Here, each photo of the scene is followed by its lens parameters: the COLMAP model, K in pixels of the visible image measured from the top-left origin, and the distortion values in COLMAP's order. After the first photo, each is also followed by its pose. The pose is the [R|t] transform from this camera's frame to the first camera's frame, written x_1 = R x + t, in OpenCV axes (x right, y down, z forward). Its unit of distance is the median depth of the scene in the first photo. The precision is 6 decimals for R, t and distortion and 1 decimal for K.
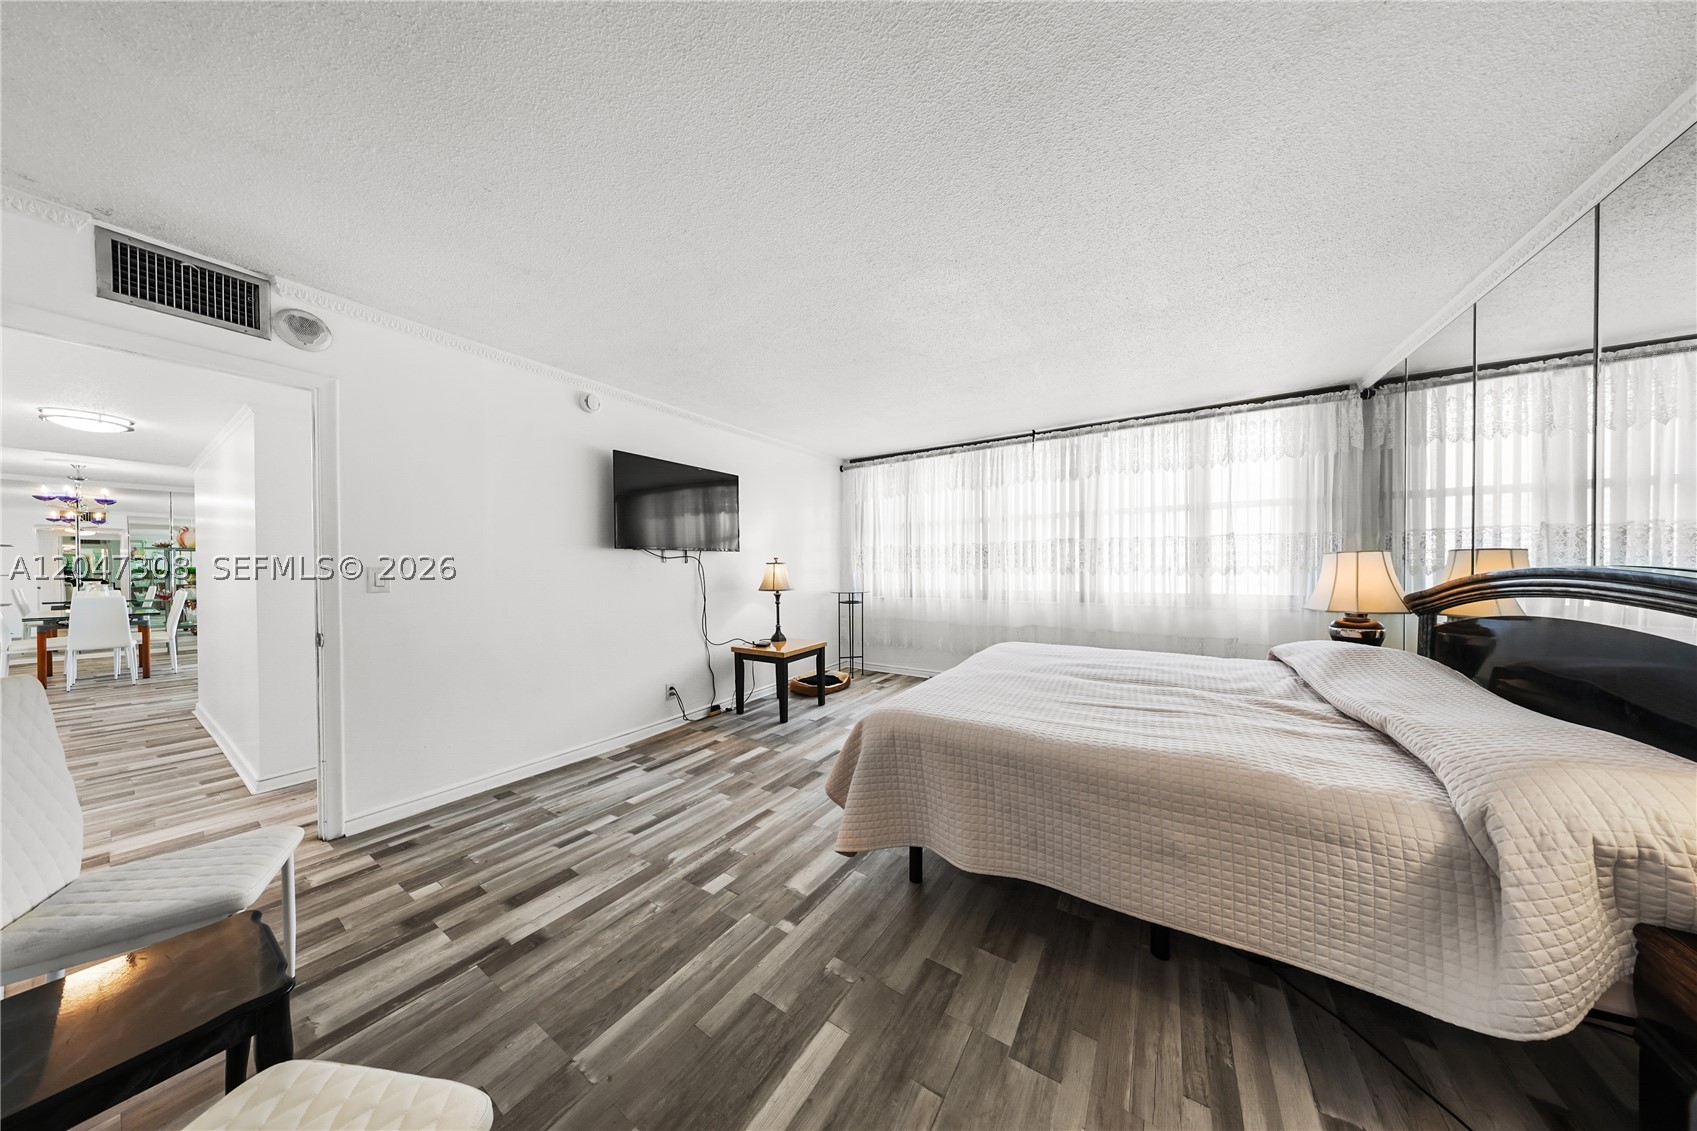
lens RADIAL K [[486.3, 0, 851.3], [0, 486.3, 571.2], [0, 0, 1]] dist [-0.001592, -0.000021]
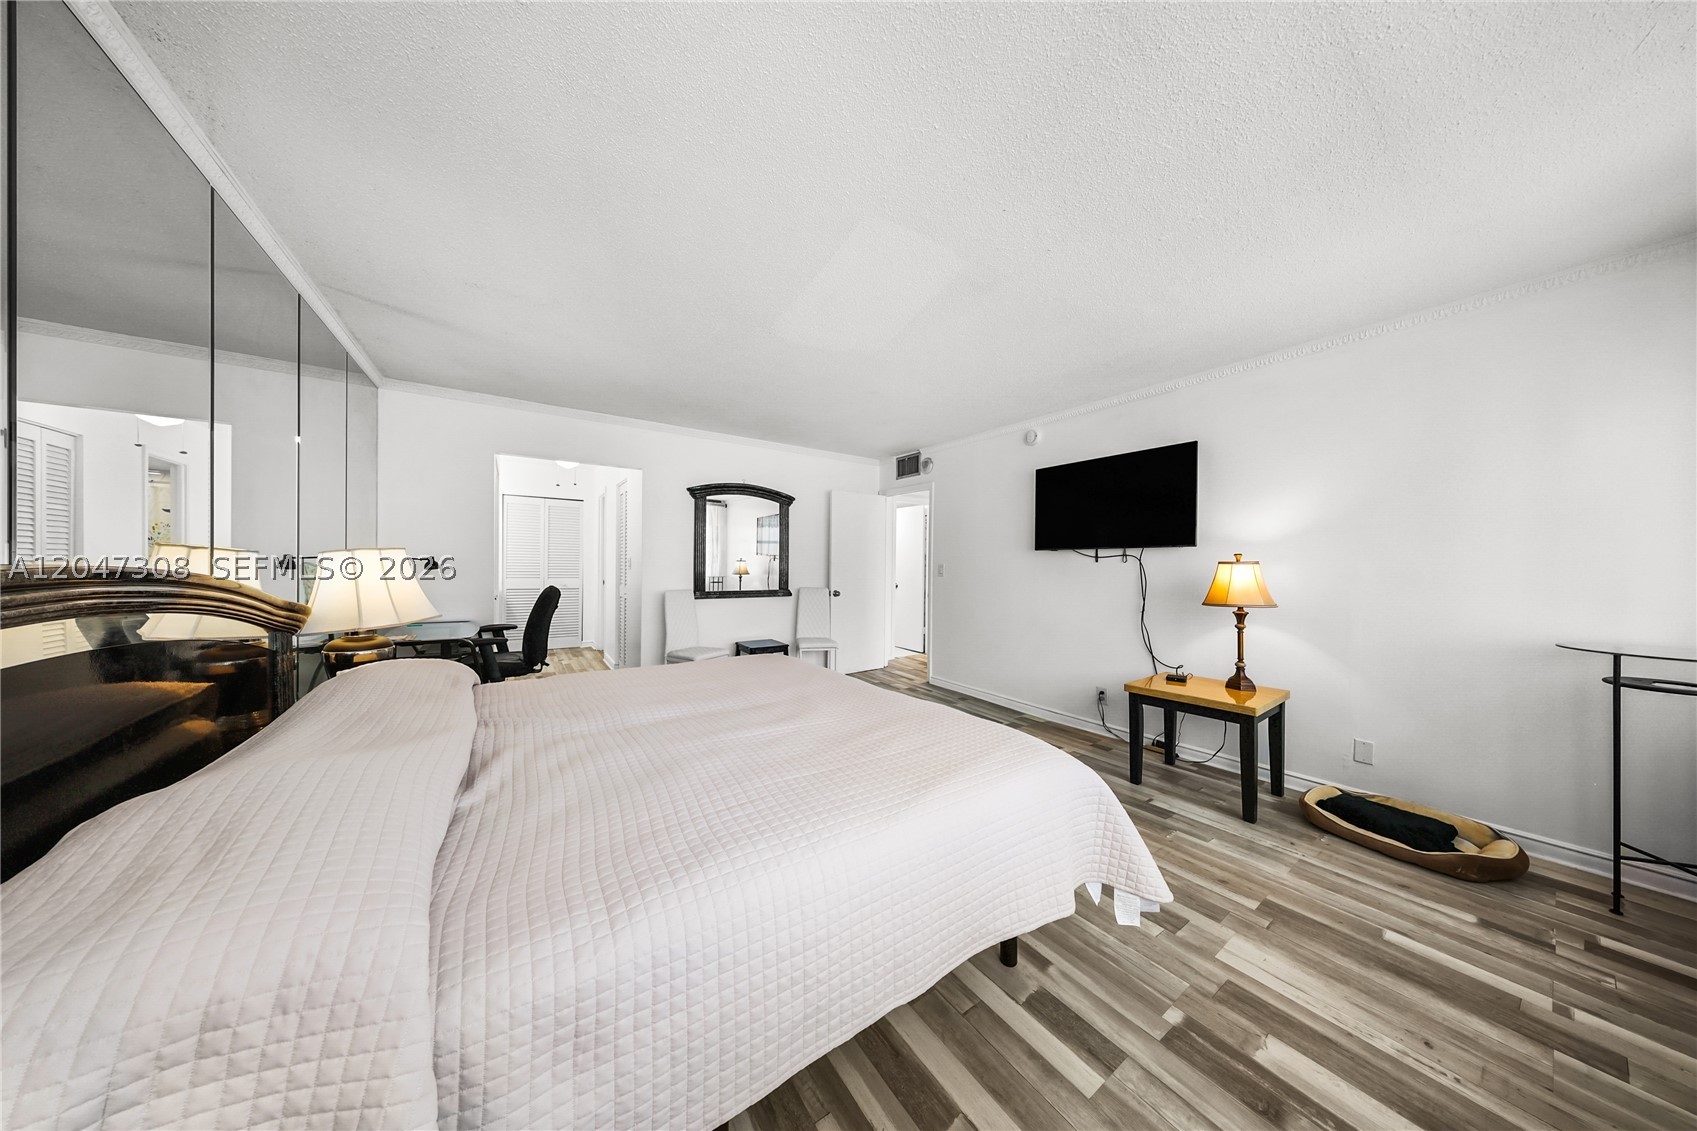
lens RADIAL K [[486.3, 0, 849.1], [0, 486.3, 562.3], [0, 0, 1]] dist [-0.001592, -0.000021]
pose [[-0.385327, 0.000221, -0.922780, 0.831134], [-0.015782, 0.999852, 0.006830, -0.018362], [0.922645, 0.017195, -0.385266, 1.056514]]
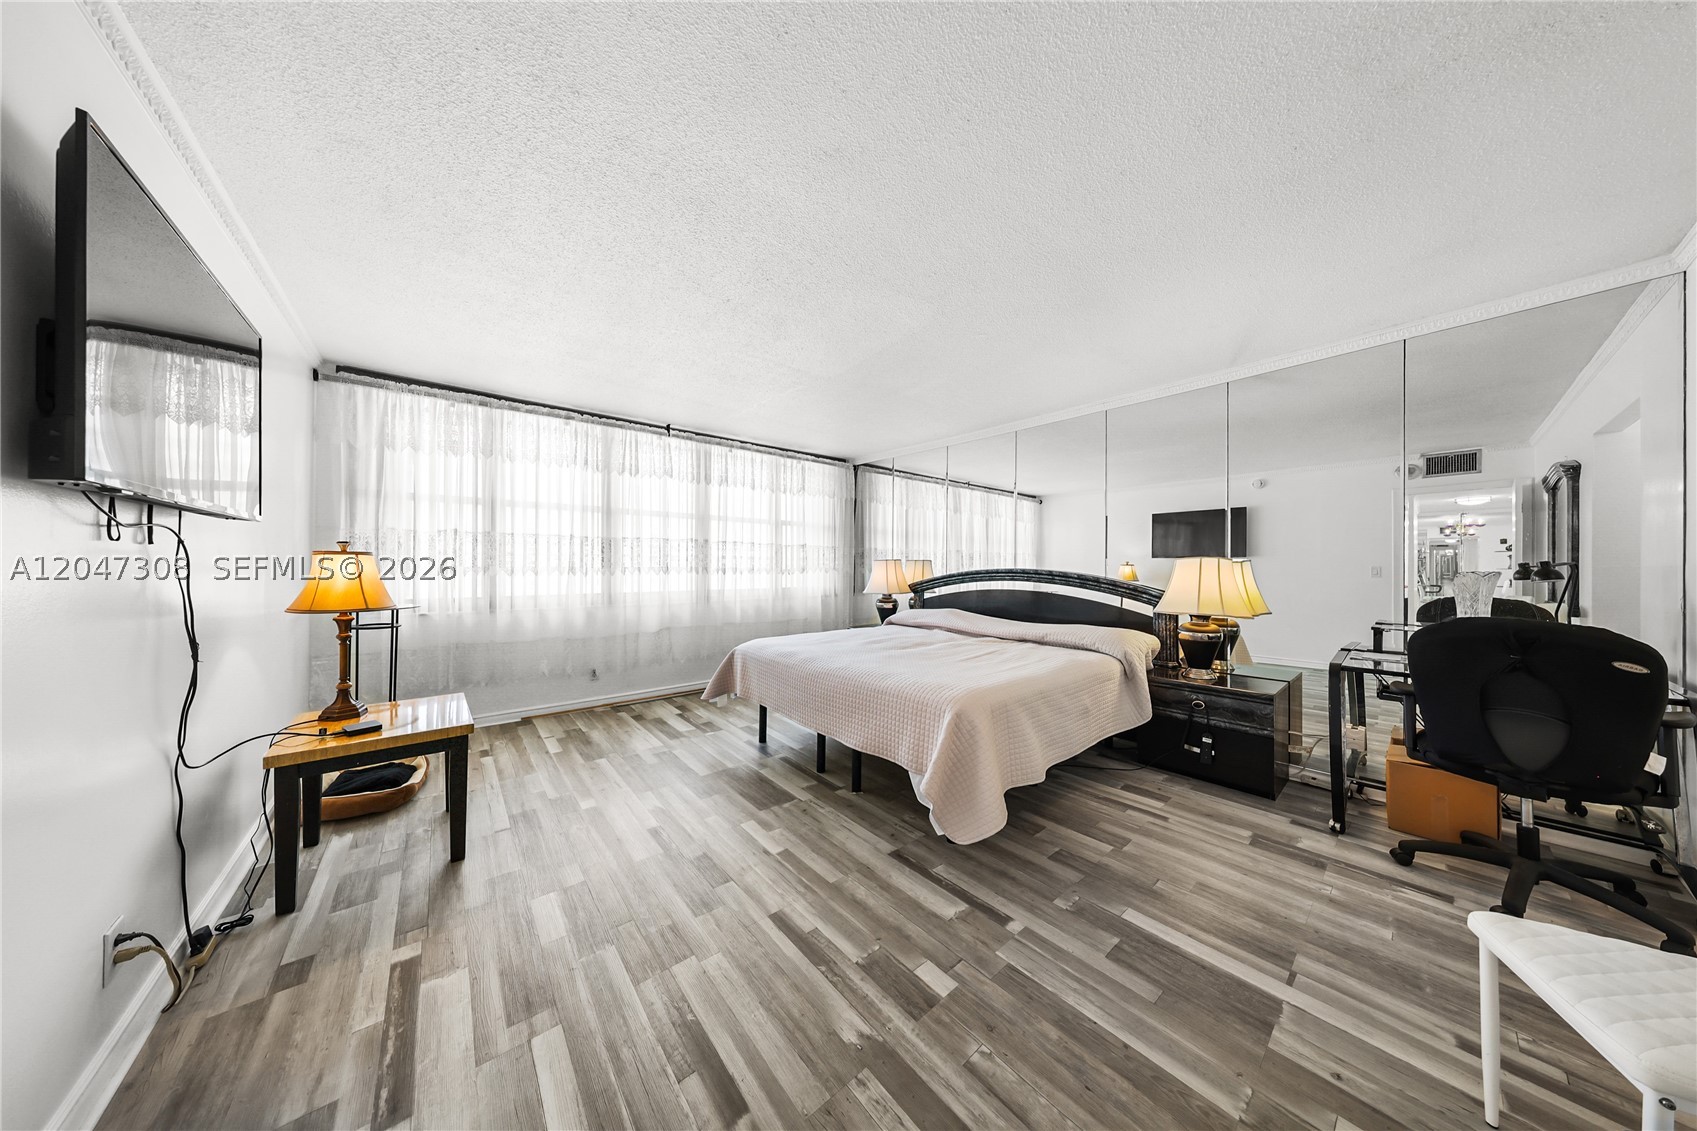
lens RADIAL K [[486.3, 0, 846.1], [0, 486.3, 567.2], [0, 0, 1]] dist [-0.001592, -0.000021]
pose [[0.302992, 0.008055, 0.952959, -0.617526], [-0.000849, 0.999966, -0.008182, 0.000796], [-0.952993, 0.001670, 0.302989, 0.530762]]
